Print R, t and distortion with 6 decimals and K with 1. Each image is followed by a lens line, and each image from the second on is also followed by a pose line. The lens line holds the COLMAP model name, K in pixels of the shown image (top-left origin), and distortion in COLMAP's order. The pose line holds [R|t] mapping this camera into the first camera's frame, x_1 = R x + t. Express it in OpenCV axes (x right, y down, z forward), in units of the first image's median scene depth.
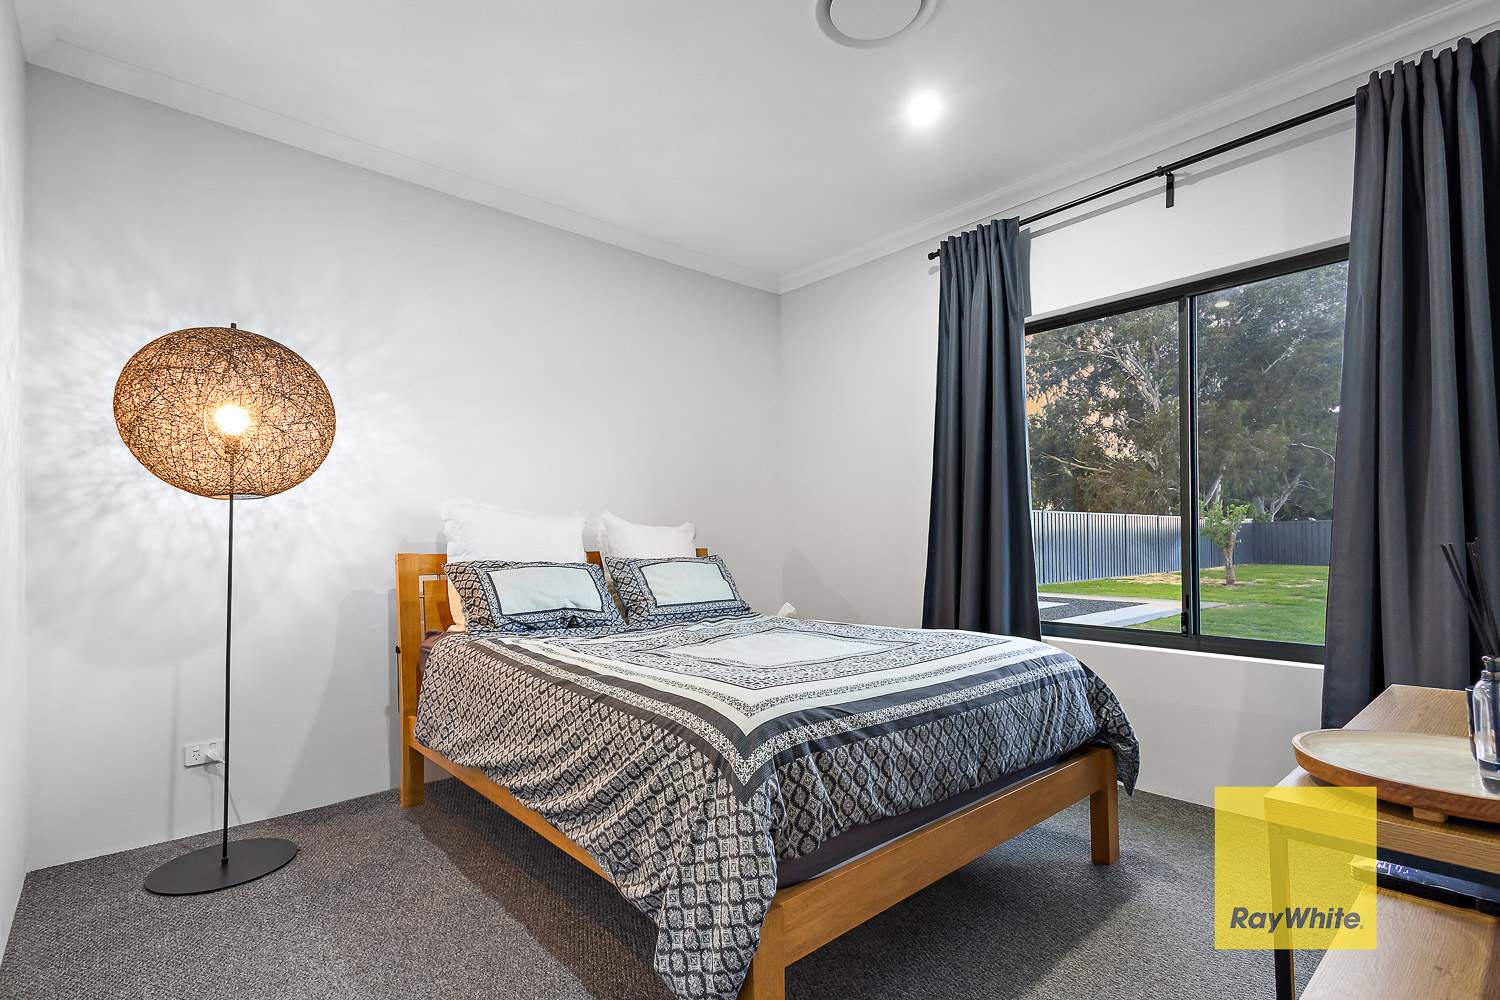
lens RADIAL K [[700.4, 0, 751.0], [0, 700.4, 539.0], [0, 0, 1]] dist [0.002560, 0.000234]
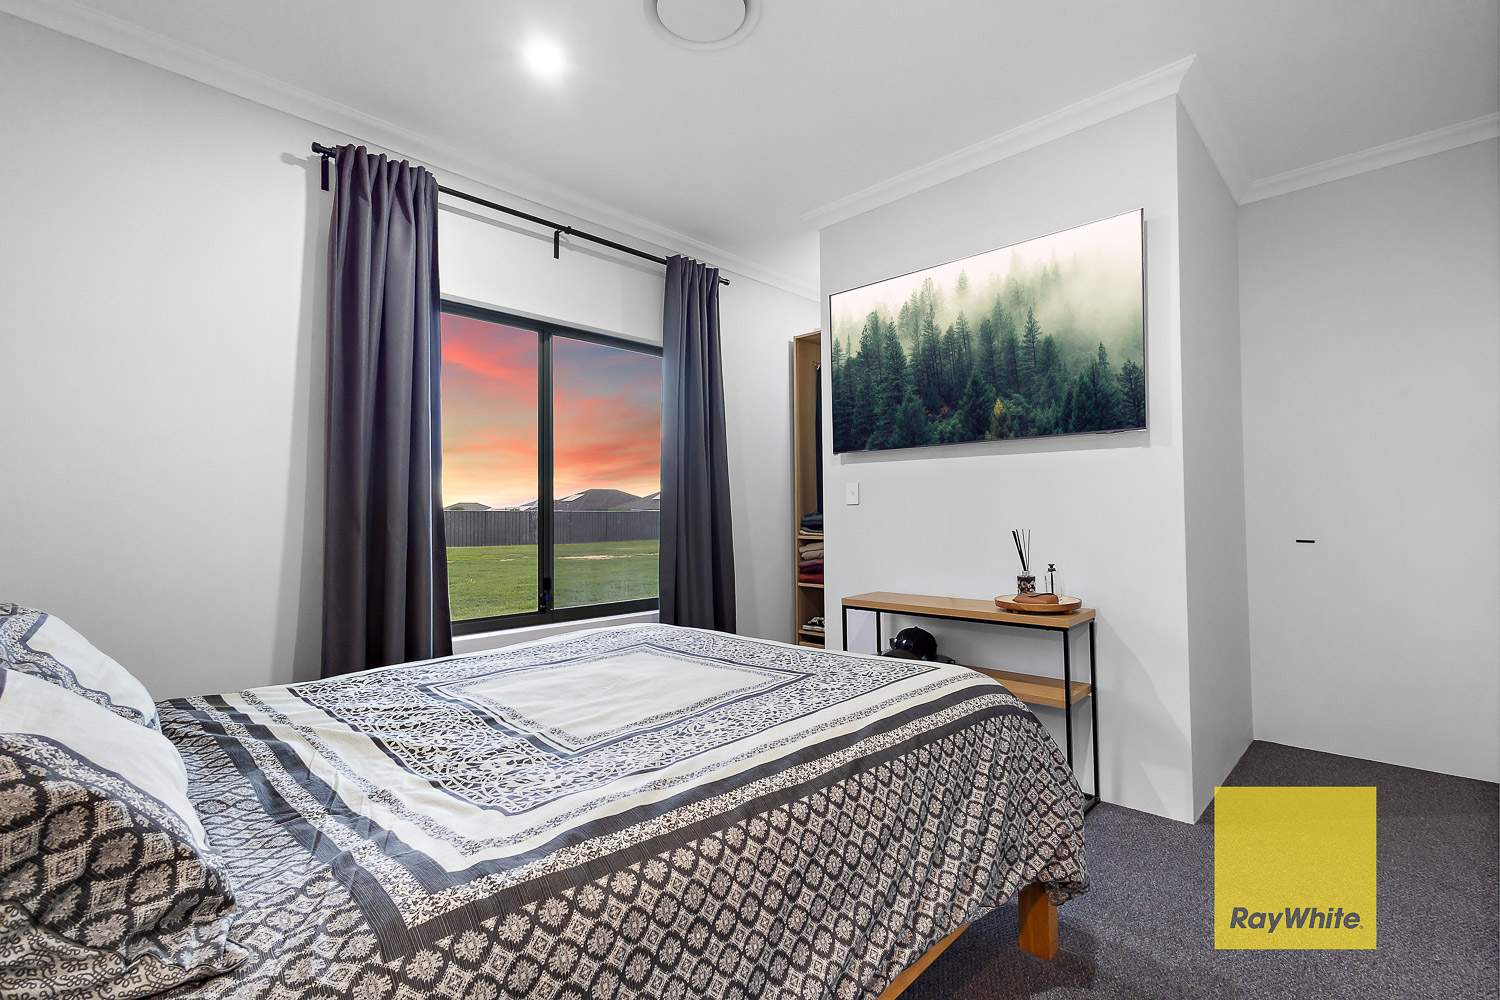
lens RADIAL K [[696.0, 0, 750.0], [0, 696.0, 500.0], [0, 0, 1]] dist [0.007783, 0.000006]
pose [[-0.093266, 0.029819, 0.995195, -0.743172], [0.009142, 0.999535, -0.029092, -0.021536], [-0.995599, 0.006385, -0.093495, 0.939545]]
